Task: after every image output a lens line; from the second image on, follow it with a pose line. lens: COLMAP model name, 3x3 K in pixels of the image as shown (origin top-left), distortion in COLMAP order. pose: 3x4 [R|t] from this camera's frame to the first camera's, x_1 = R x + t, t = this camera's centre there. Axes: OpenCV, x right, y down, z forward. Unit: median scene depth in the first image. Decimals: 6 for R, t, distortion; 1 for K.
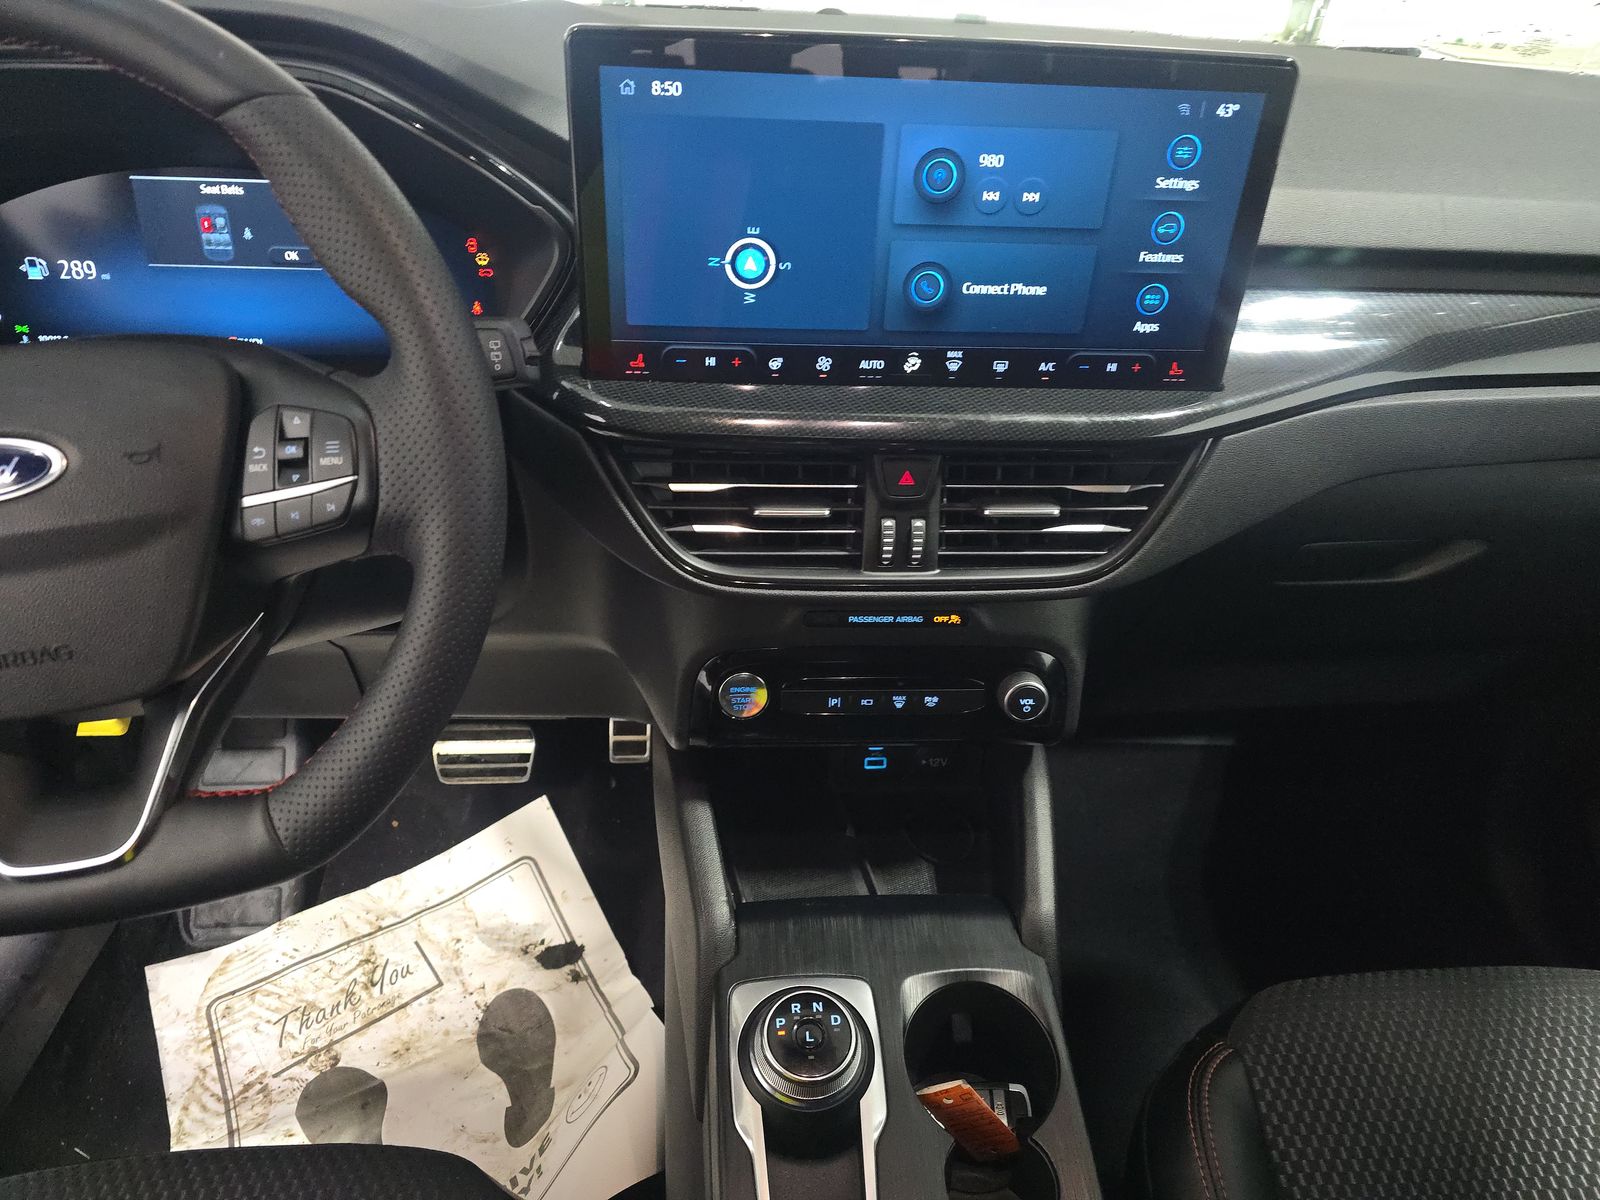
lens RADIAL K [[1065.4, 0, 871.4], [0, 1065.4, 590.1], [0, 0, 1]] dist [0.031217, -0.027385]
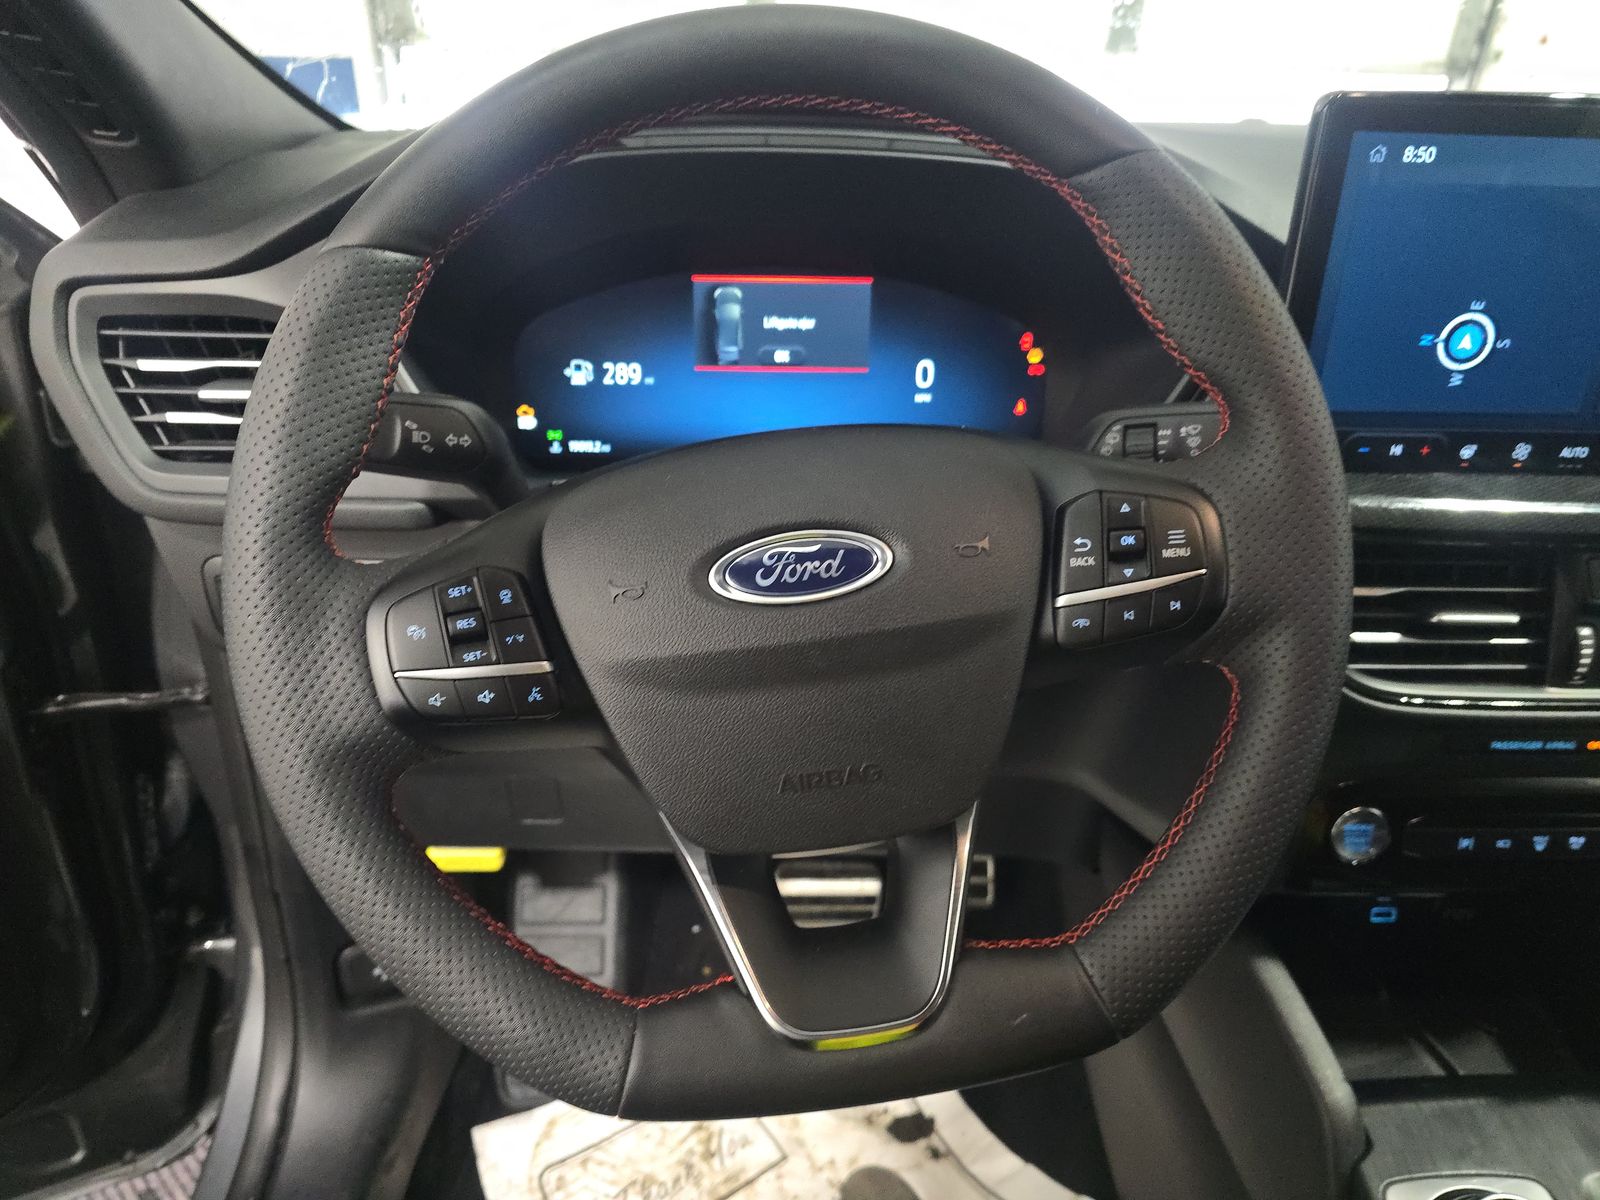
lens RADIAL K [[1065.4, 0, 778.9], [0, 1065.4, 594.4], [0, 0, 1]] dist [0.031217, -0.027385]
pose [[0.998155, -0.003439, -0.060614, -0.542739], [-0.003995, 0.992509, -0.122106, 0.014852], [0.060579, 0.122123, 0.990664, 0.083405]]
